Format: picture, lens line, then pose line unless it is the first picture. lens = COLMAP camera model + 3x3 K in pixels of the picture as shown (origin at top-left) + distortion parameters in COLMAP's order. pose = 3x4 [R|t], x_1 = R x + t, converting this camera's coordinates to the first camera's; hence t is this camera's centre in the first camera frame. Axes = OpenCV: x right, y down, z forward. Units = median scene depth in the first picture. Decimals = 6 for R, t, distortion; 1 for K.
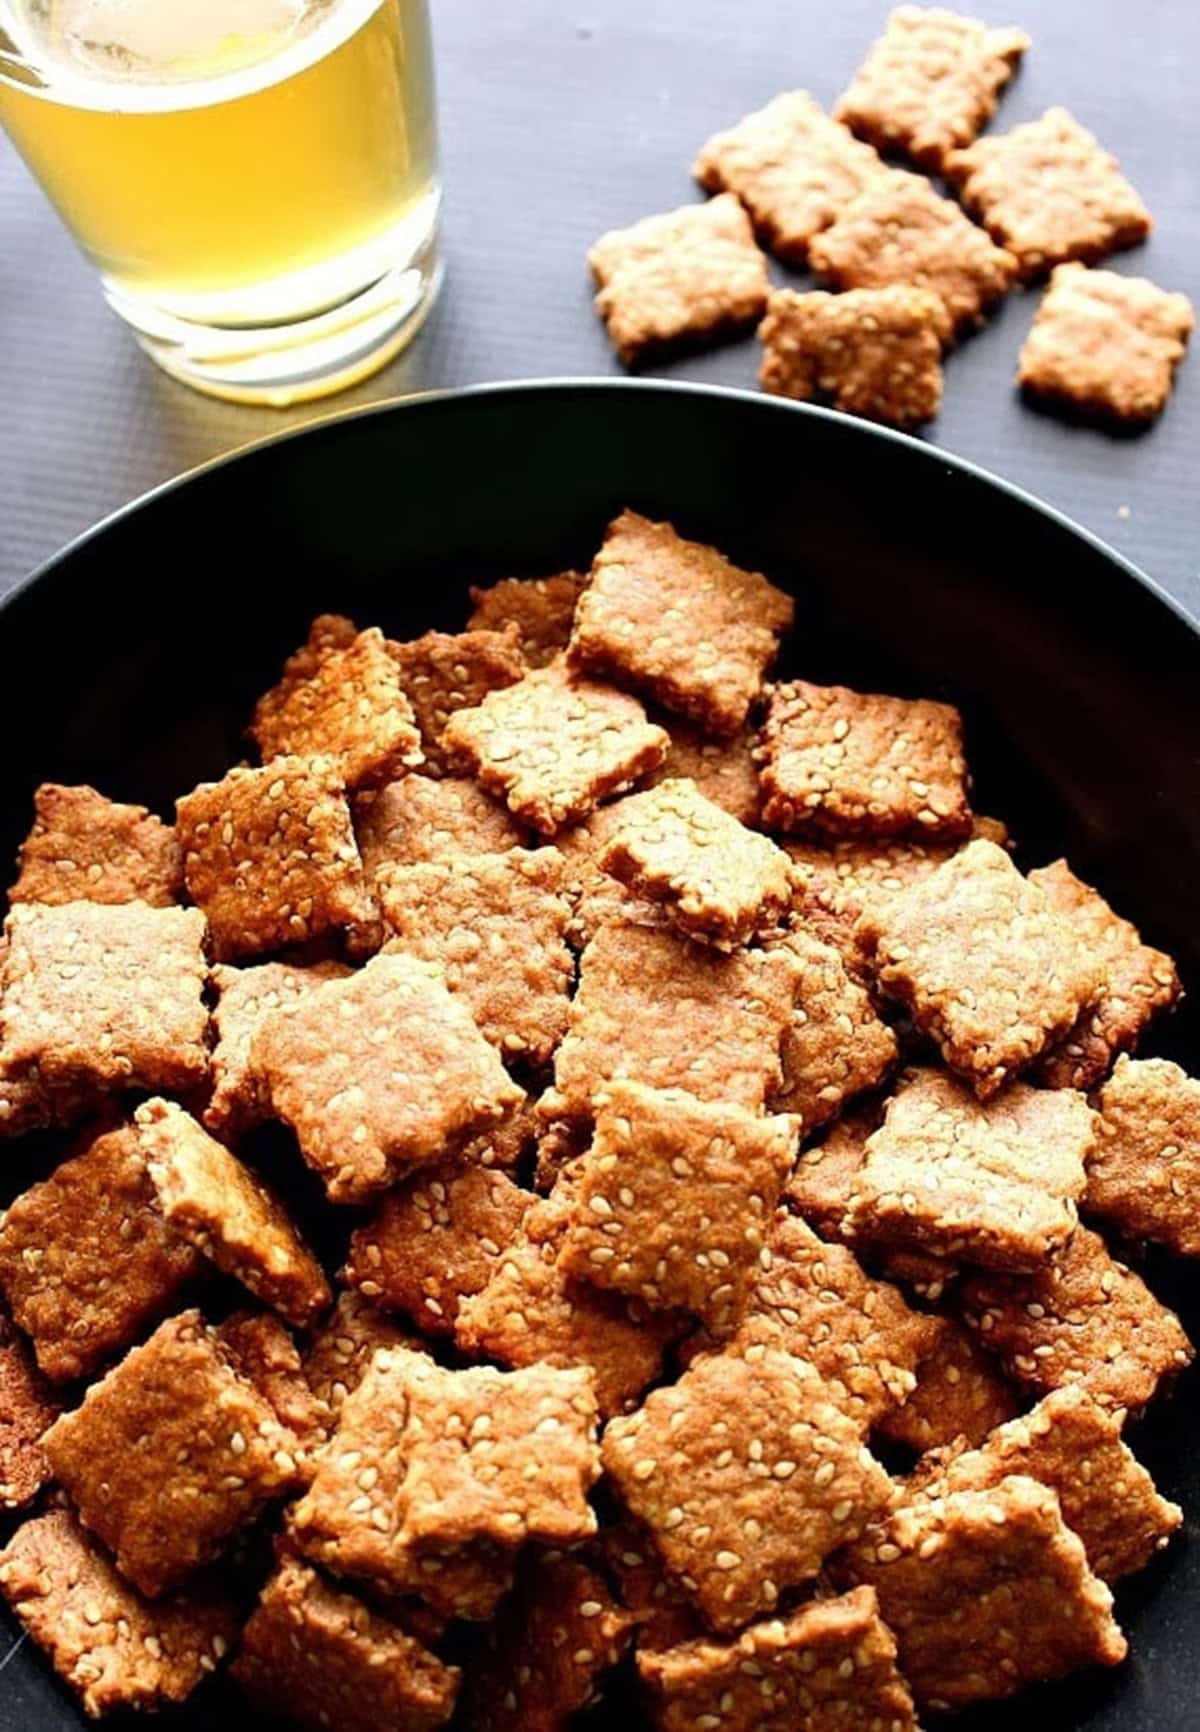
lens RADIAL K [[2214.0, 0, 590.5], [0, 2214.0, 862.5], [0, 0, 1]] dist [-0.079148, 0.000000]
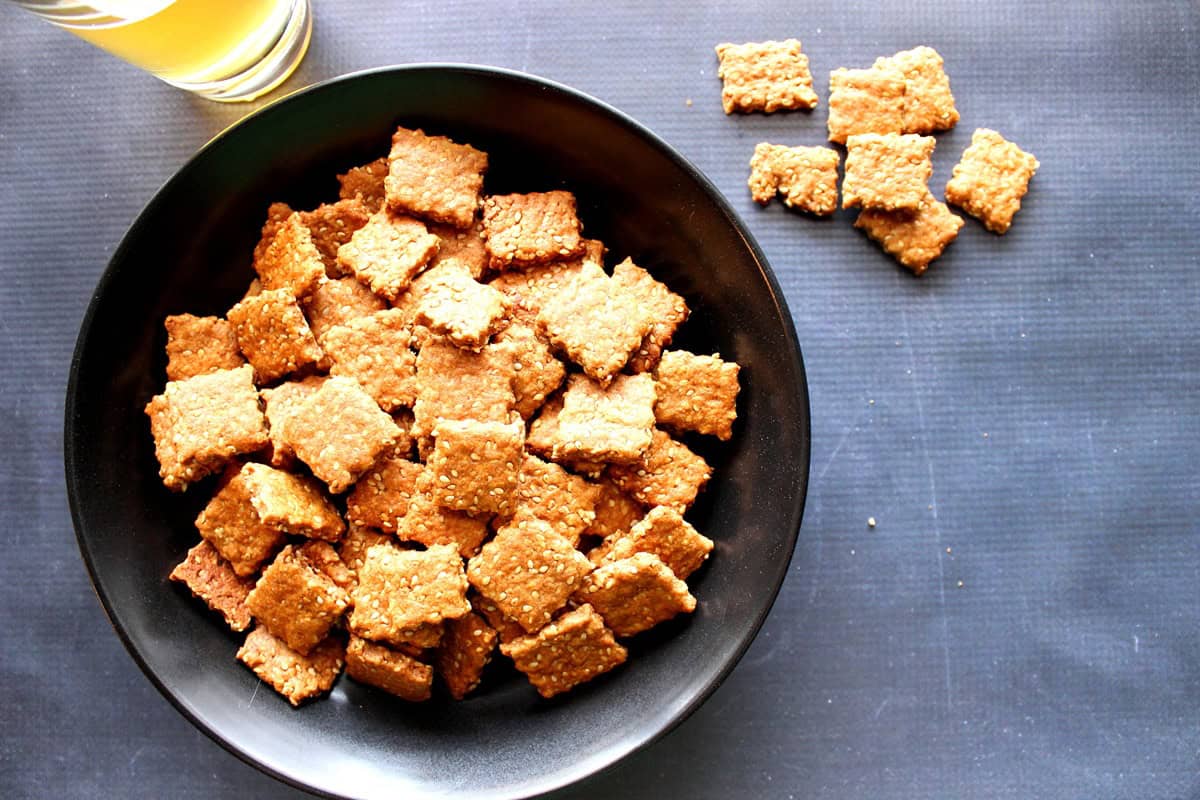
lens RADIAL K [[937.6, 0, 574.4], [0, 937.6, 438.3], [0, 0, 1]] dist [-0.150847, 0.024268]
pose [[0.980057, -0.198030, 0.016509, 0.124995], [0.179639, 0.918423, 0.352462, -0.194918], [-0.084960, -0.342467, 0.935681, 0.090962]]
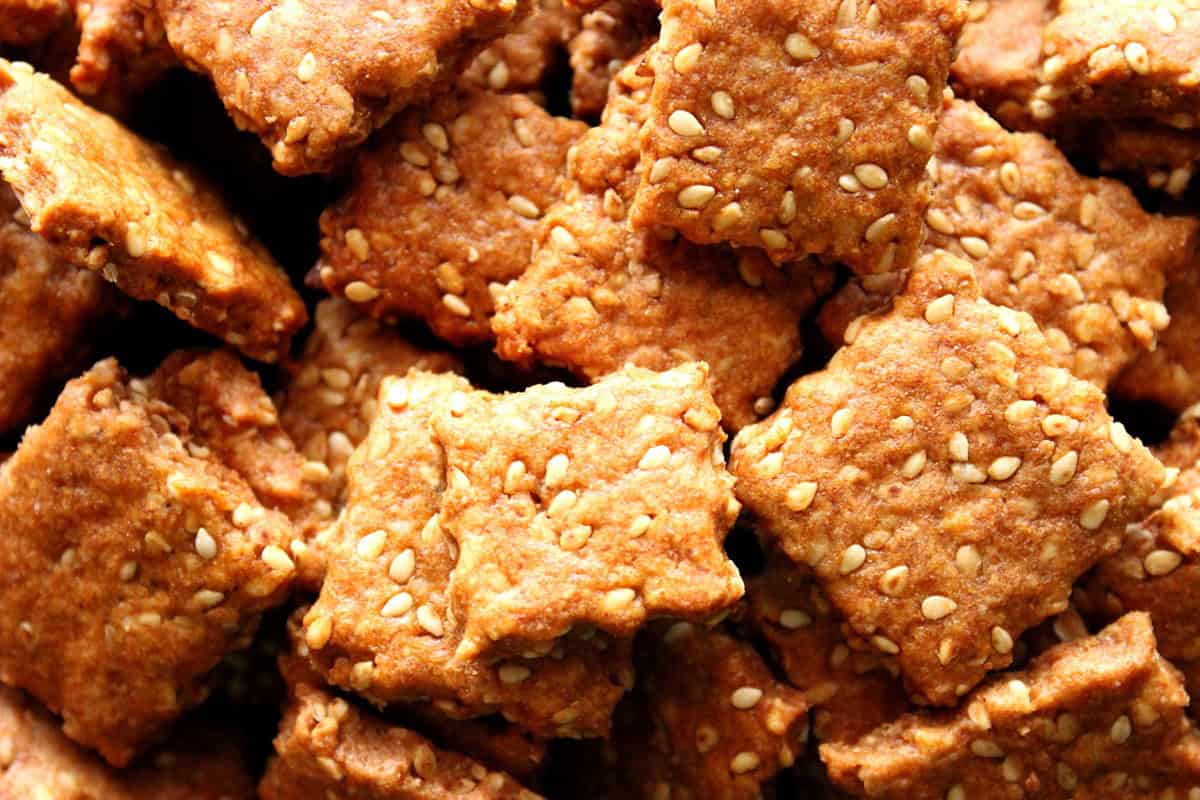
lens RADIAL K [[2328.4, 0, 599.2], [0, 2328.4, 401.7], [0, 0, 1]] dist [0.007847, 0.000000]
pose [[0.990080, -0.140436, 0.004411, -0.034676], [0.134476, 0.956227, 0.259896, 0.048521], [-0.040717, -0.256724, 0.965627, 0.294662]]
